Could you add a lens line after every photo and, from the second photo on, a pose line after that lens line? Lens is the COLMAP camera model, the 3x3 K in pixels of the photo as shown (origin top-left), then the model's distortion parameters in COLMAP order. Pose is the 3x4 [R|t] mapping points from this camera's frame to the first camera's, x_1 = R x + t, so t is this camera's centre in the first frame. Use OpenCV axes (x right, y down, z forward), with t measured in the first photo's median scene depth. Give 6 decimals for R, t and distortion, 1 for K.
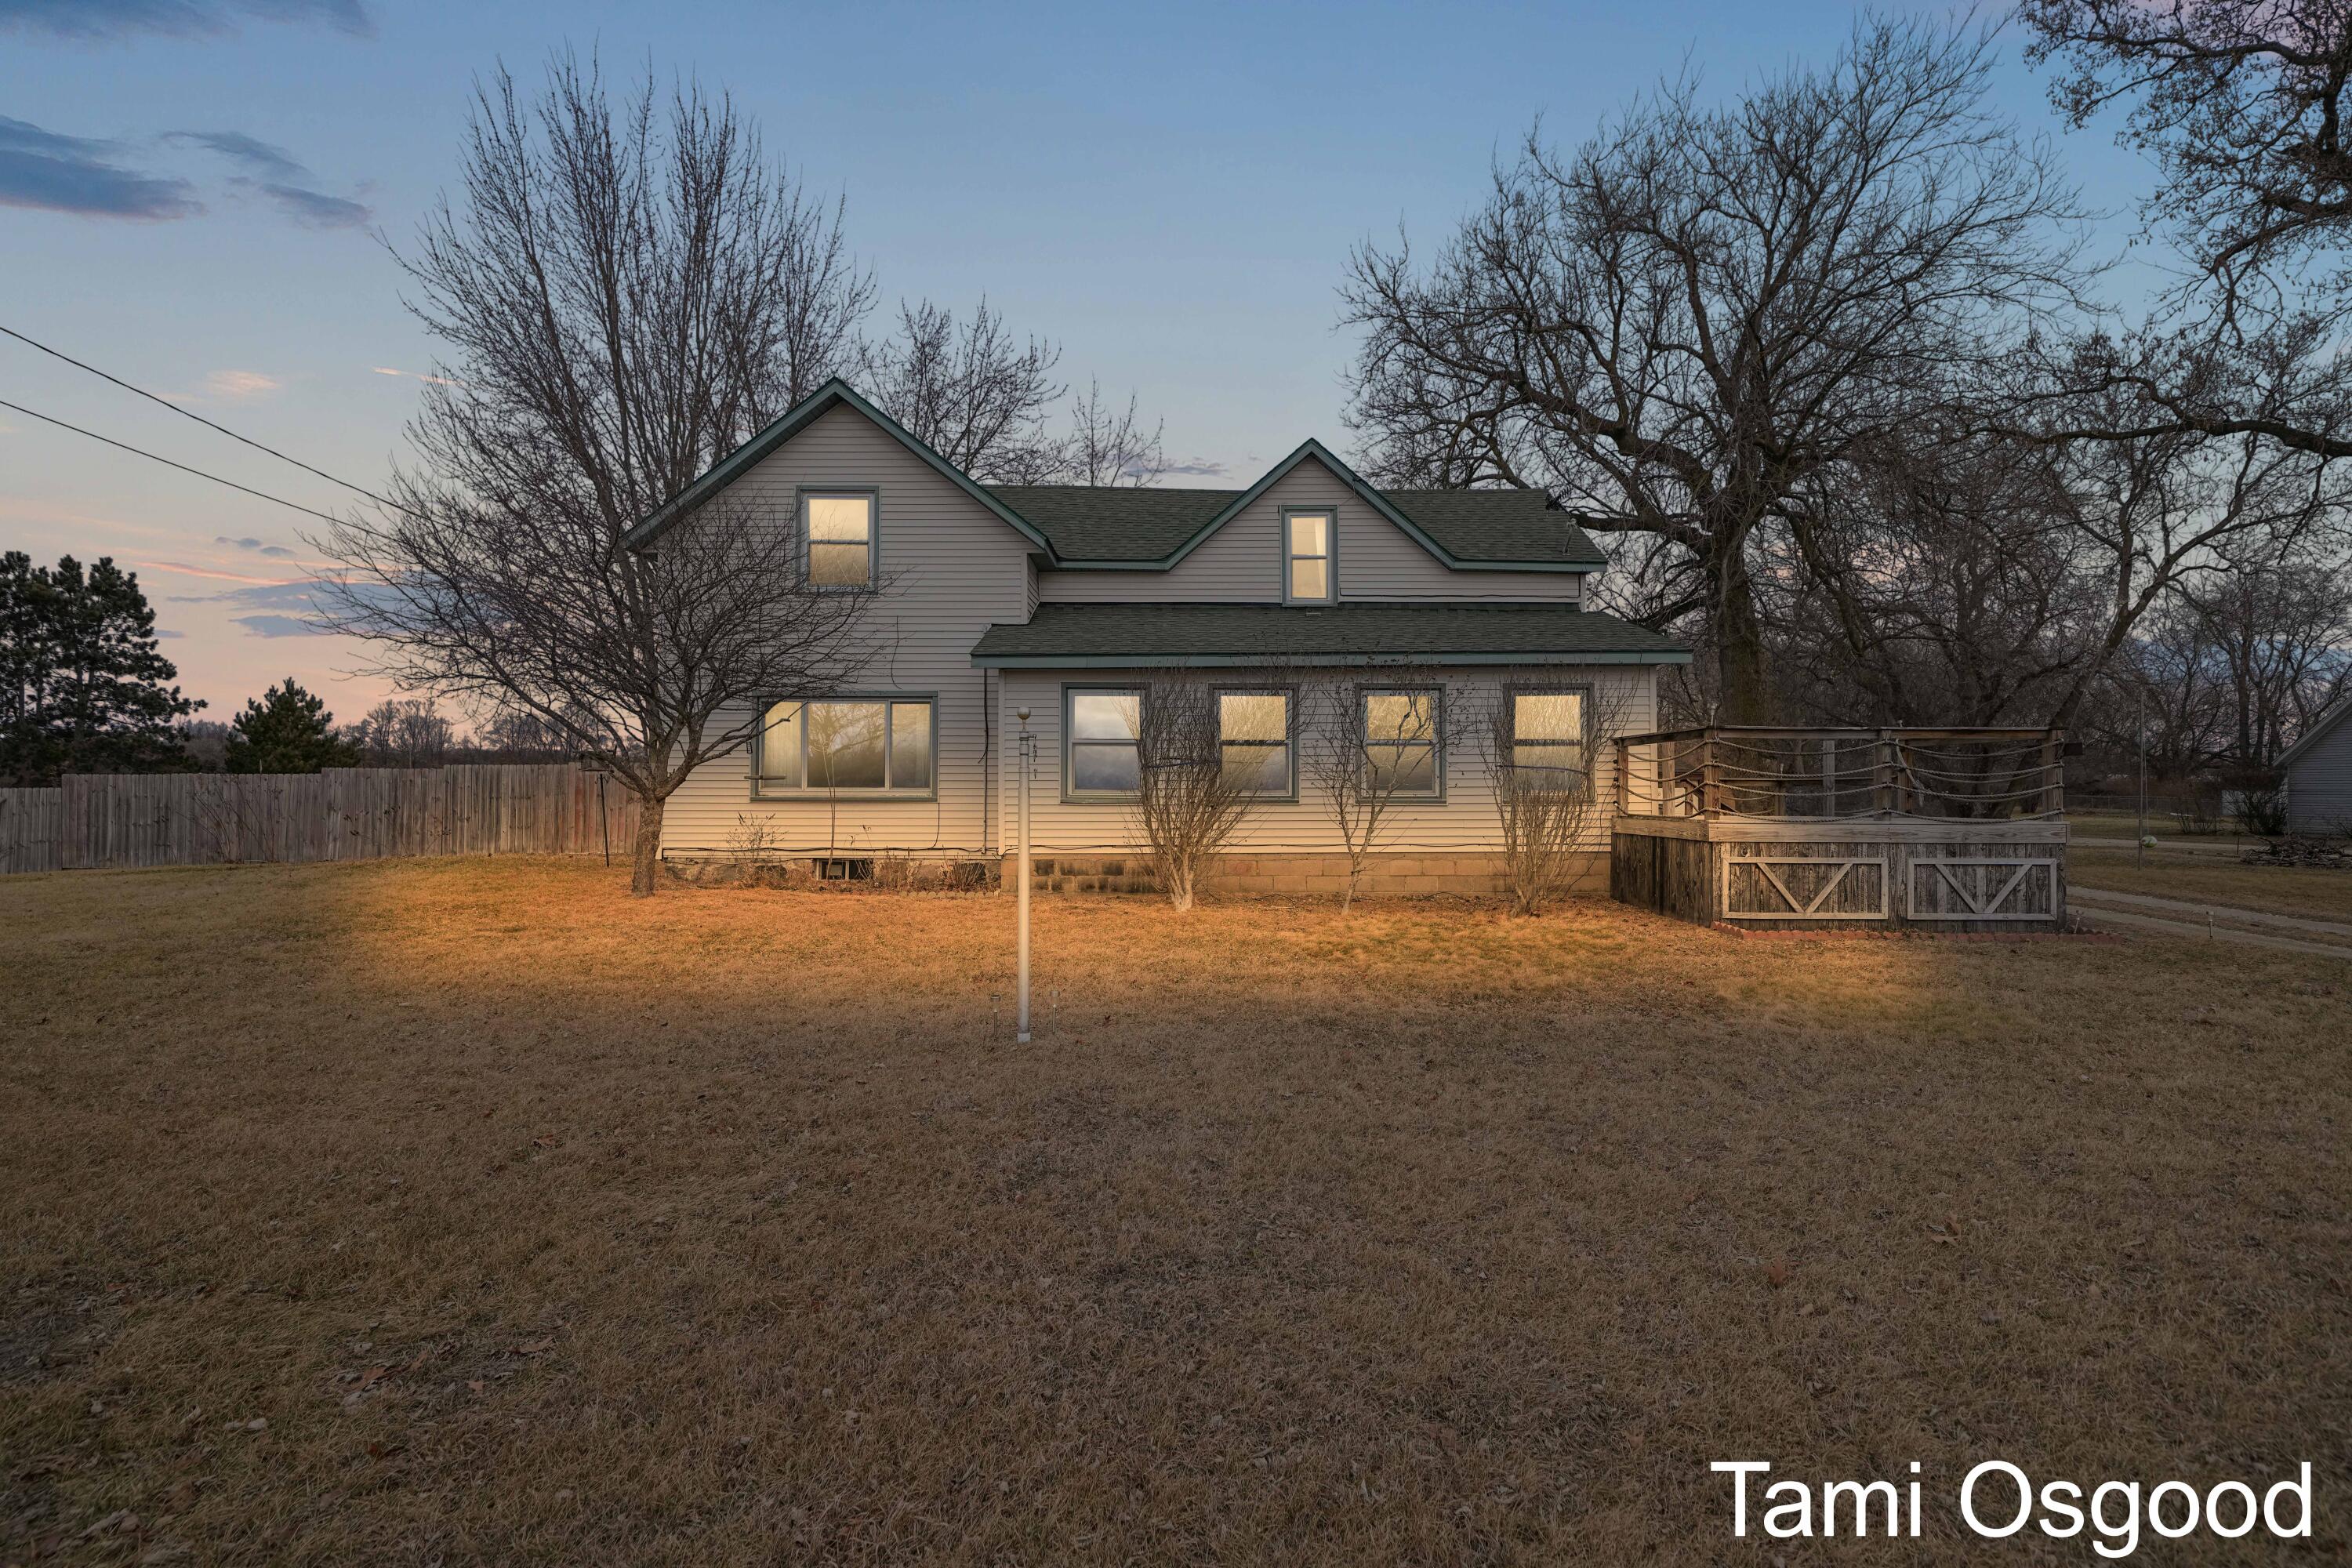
lens RADIAL K [[1080.7, 0, 1173.4], [0, 1080.7, 776.4], [0, 0, 1]] dist [0.009834, -0.000121]
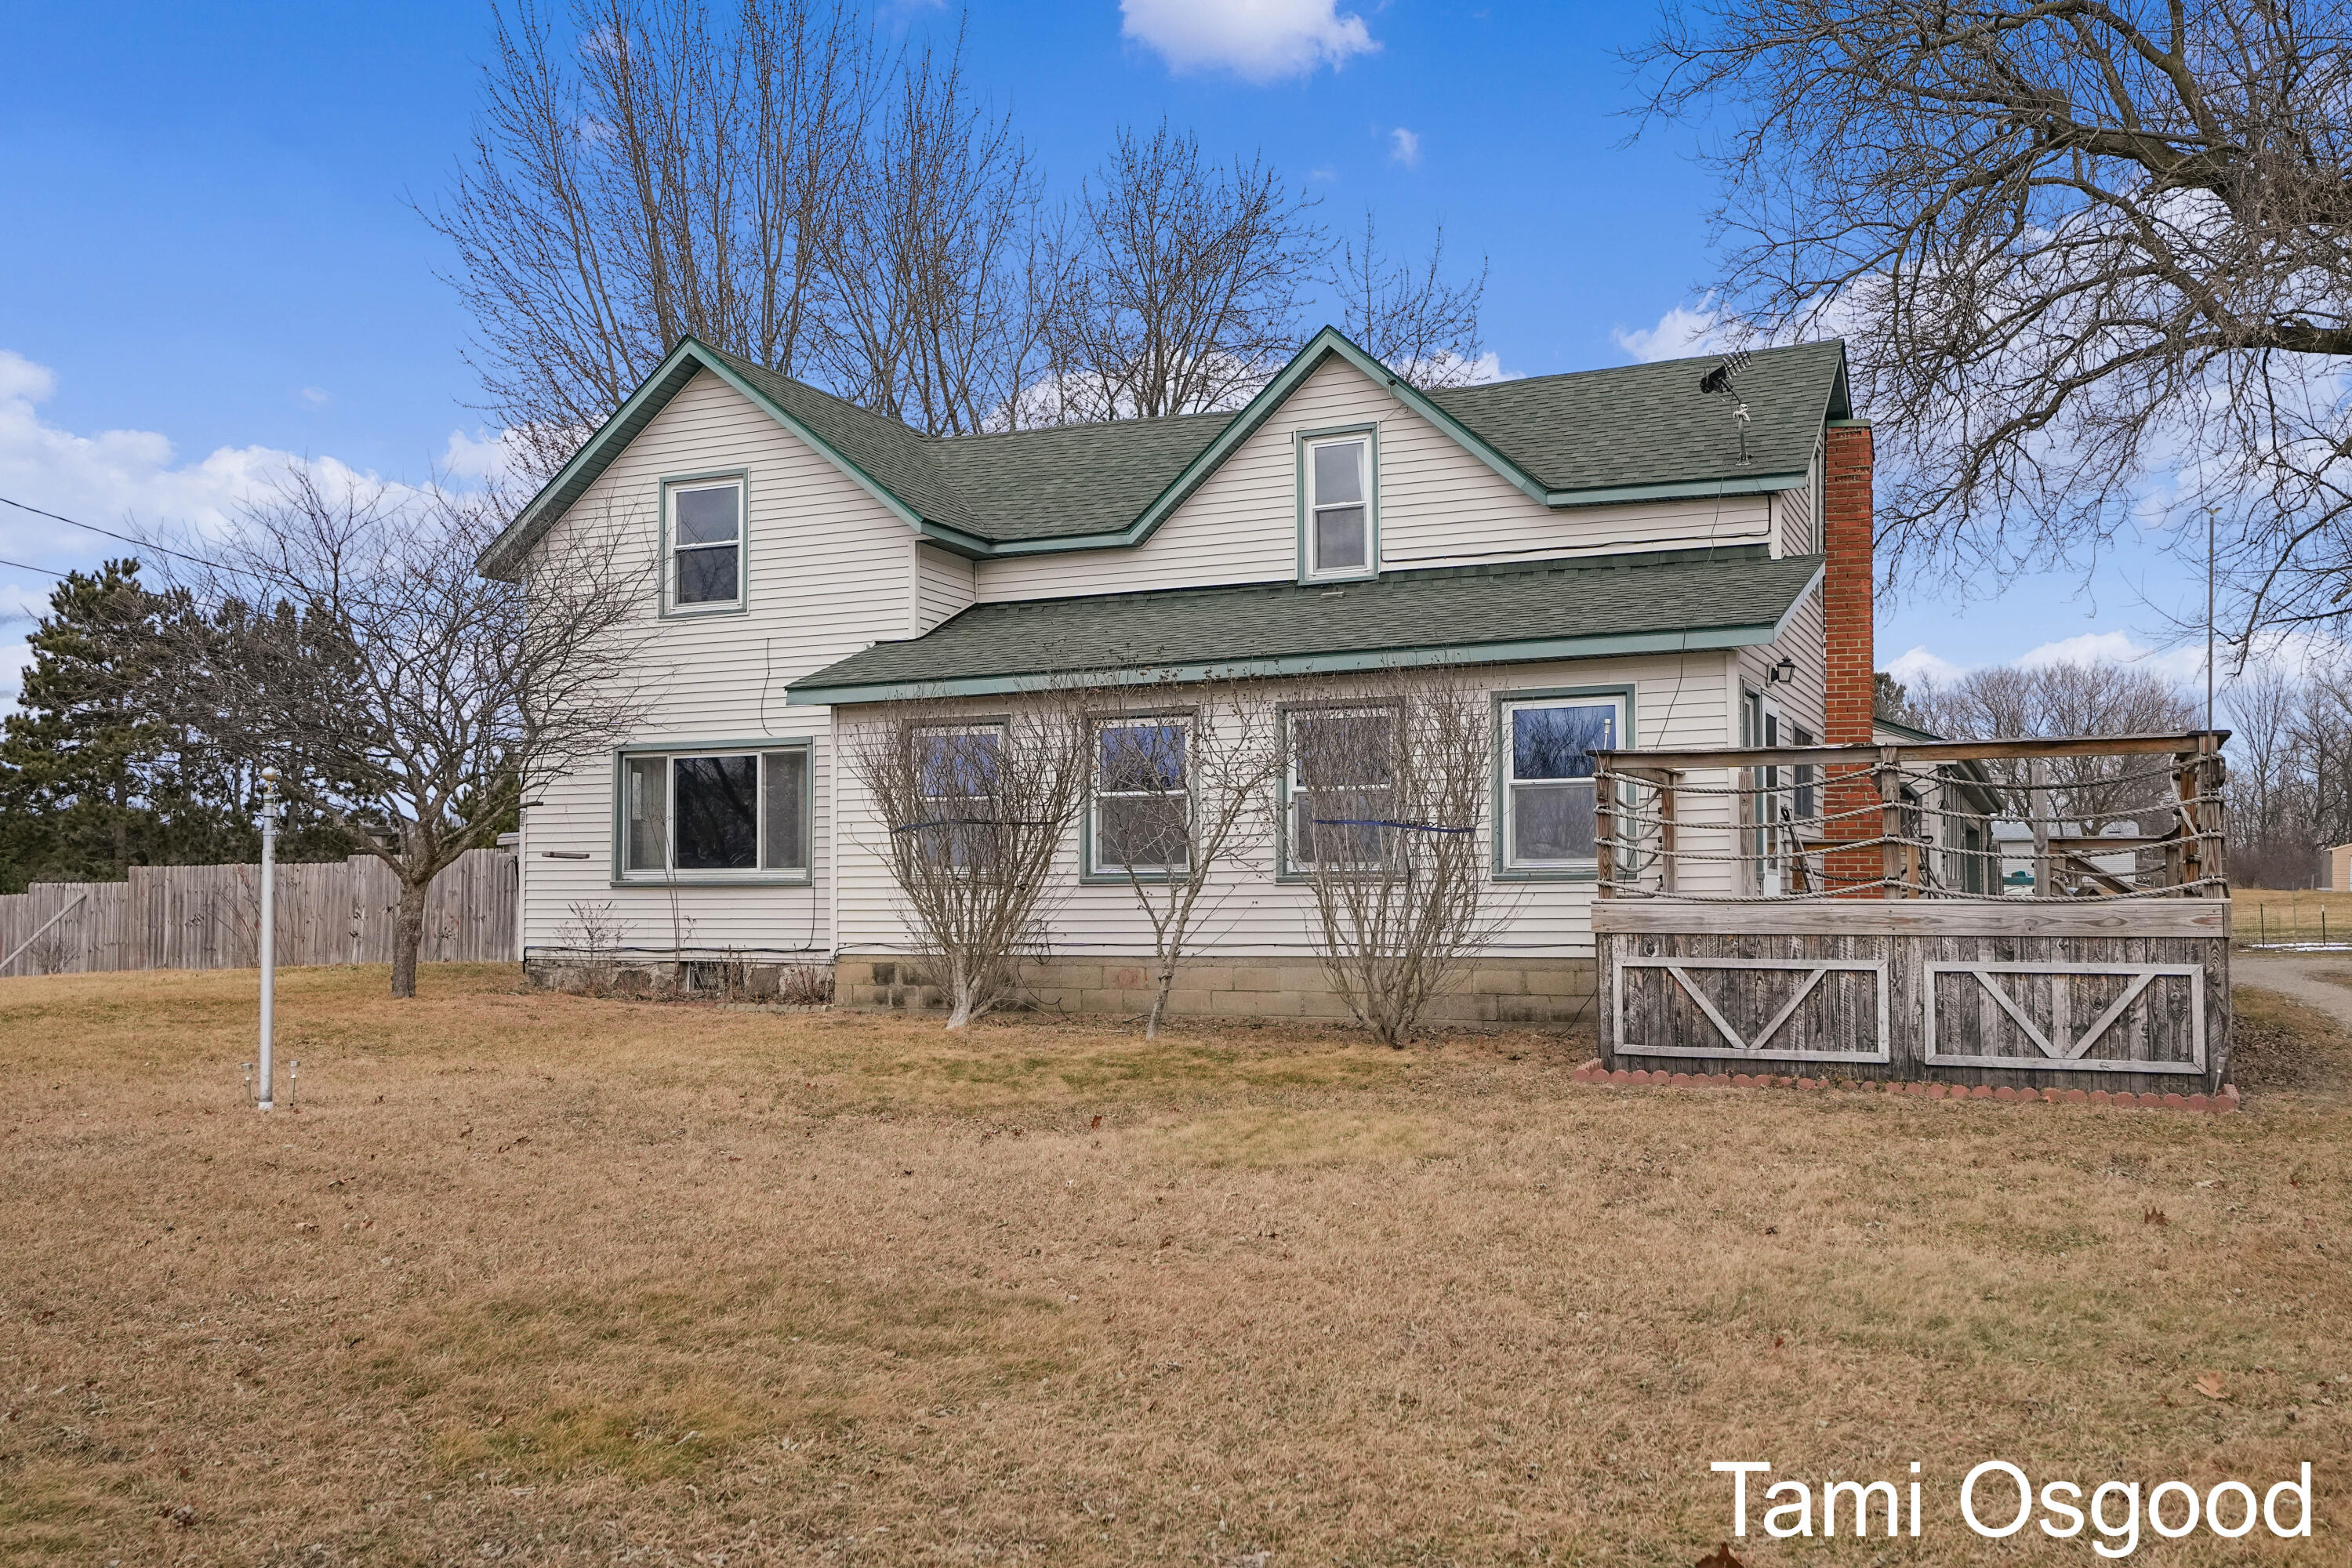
lens RADIAL K [[1966.3, 0, 1161.8], [0, 1966.3, 793.7], [0, 0, 1]] dist [0.010239, 0.001828]
pose [[0.907534, -0.026954, -0.419113, 0.611142], [0.011867, 0.999186, -0.038562, 0.016295], [0.419811, 0.030023, 0.907115, -0.128839]]
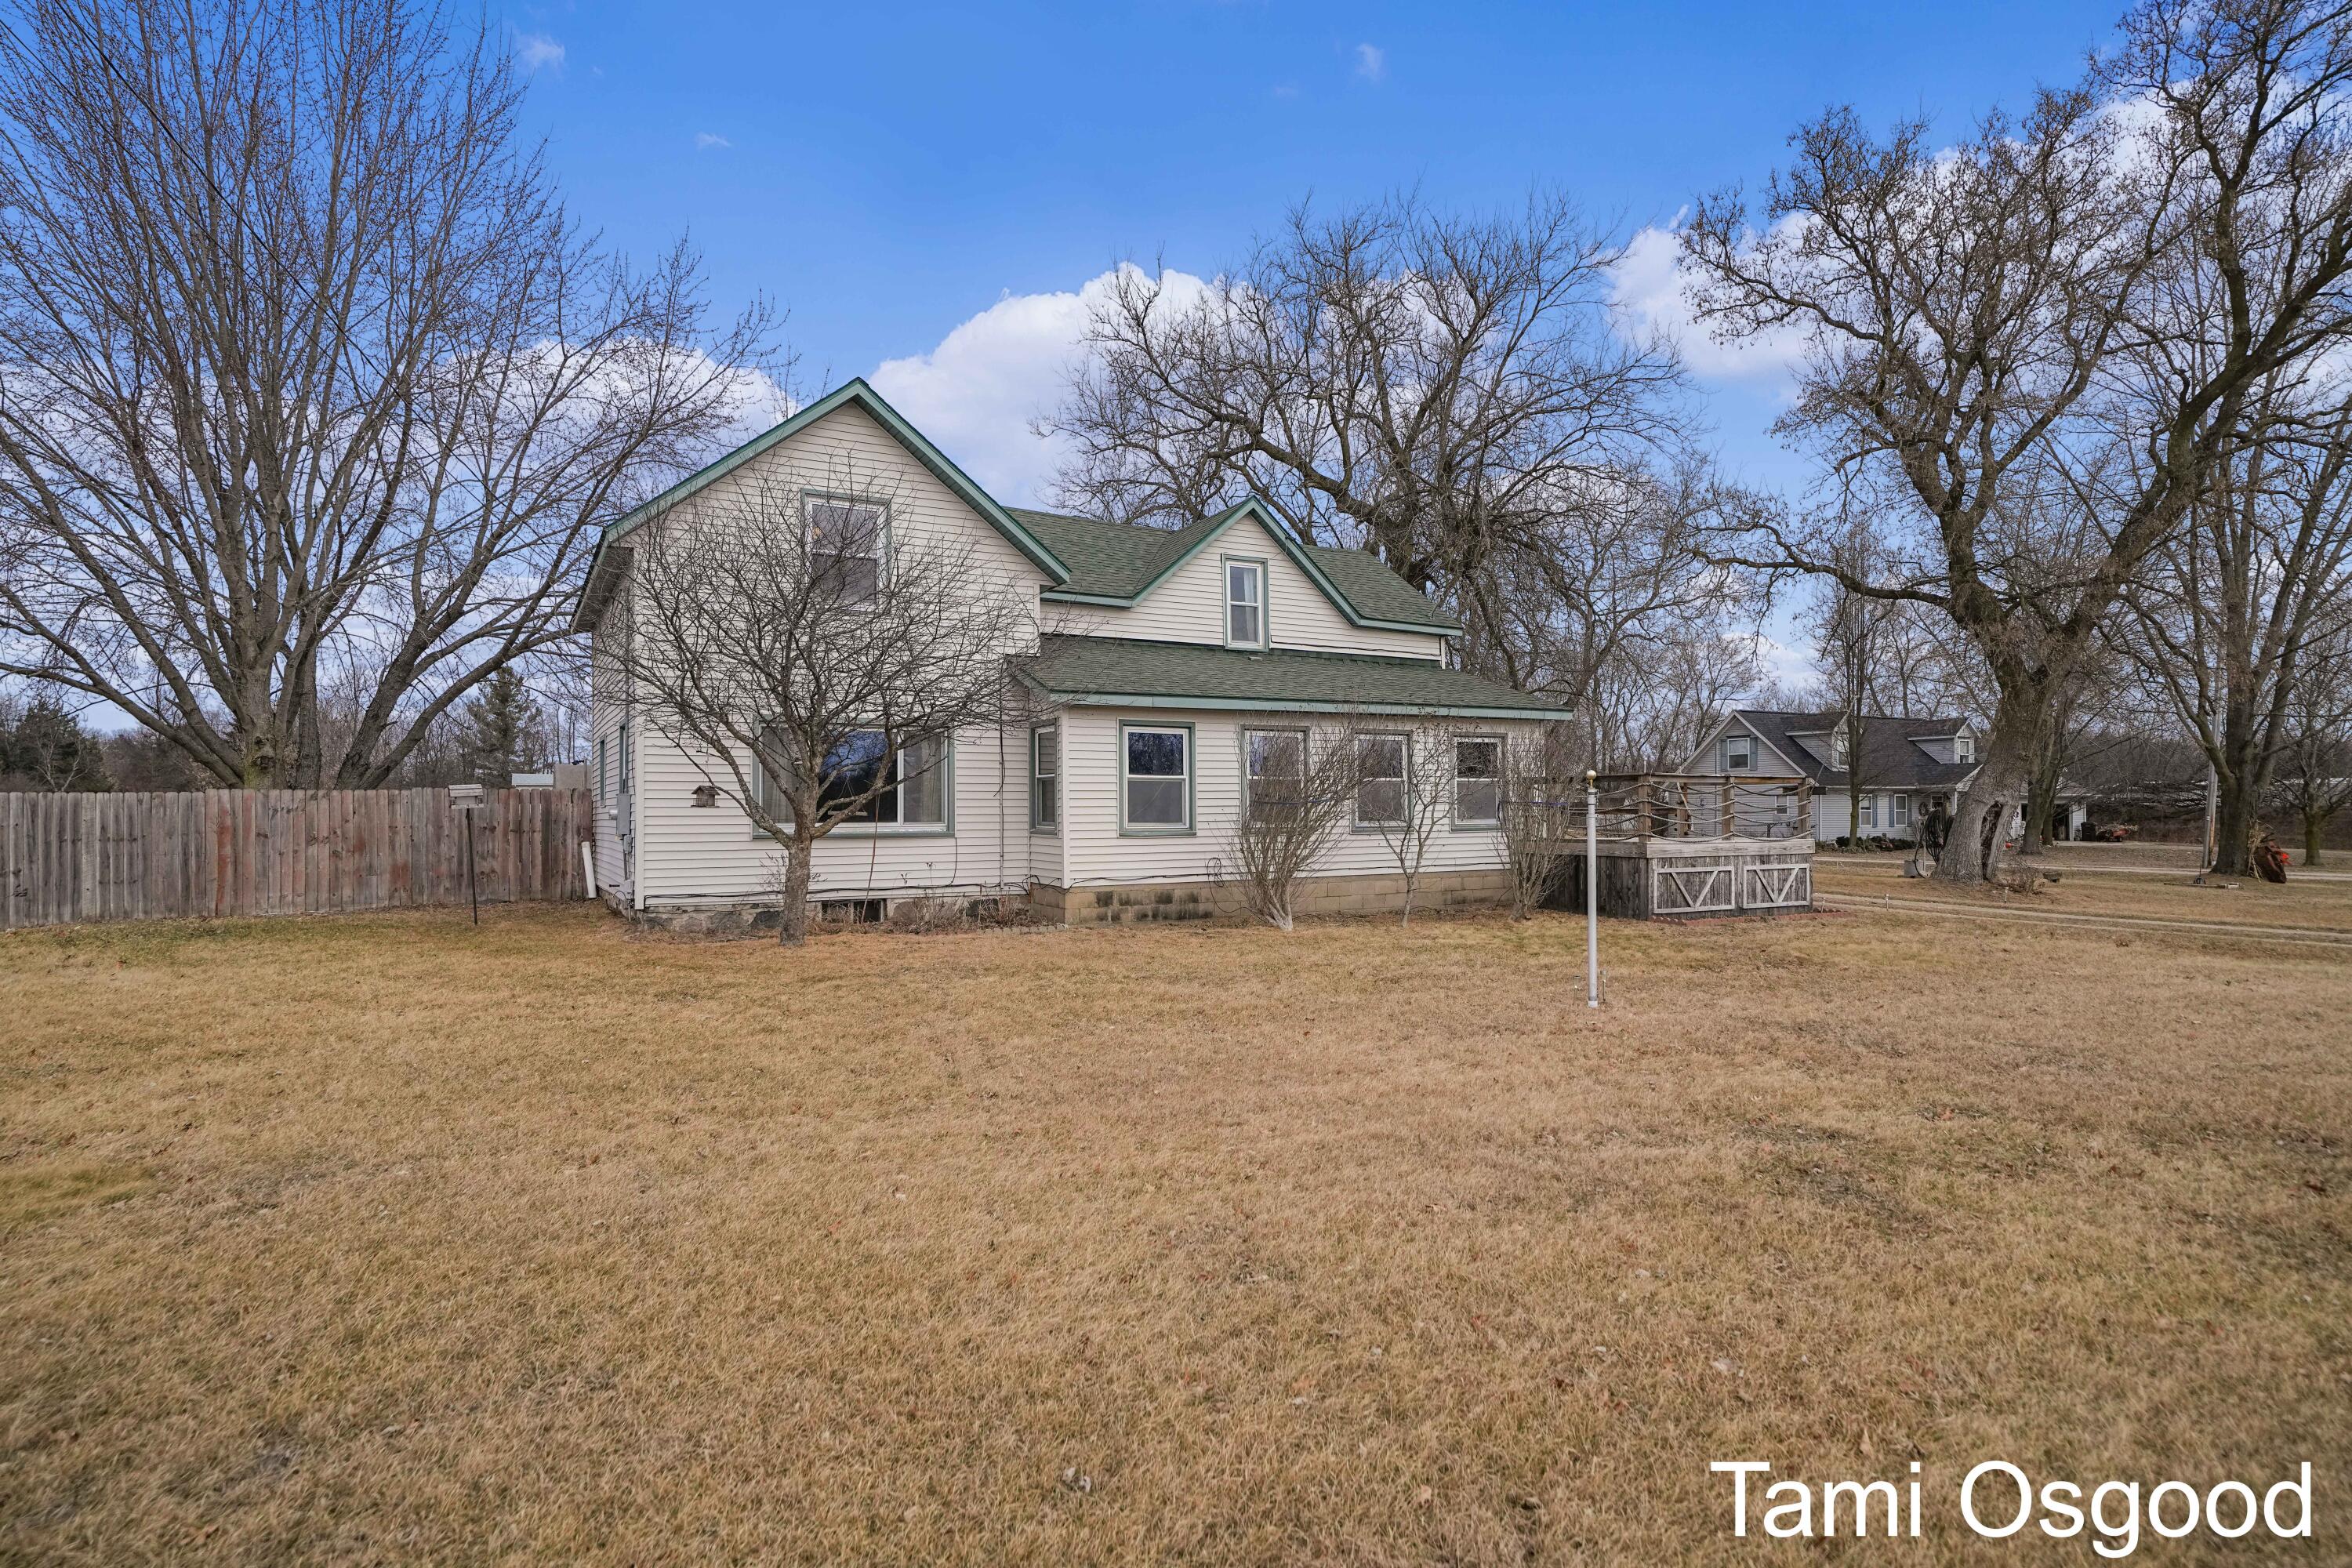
lens RADIAL K [[1283.2, 0, 1190.4], [0, 1283.2, 792.5], [0, 0, 1]] dist [0.023488, 0.000934]
pose [[0.870671, 0.002409, 0.491860, -0.648025], [-0.000480, 0.999992, -0.004048, -0.011948], [-0.491865, 0.003288, 0.870665, -0.100648]]
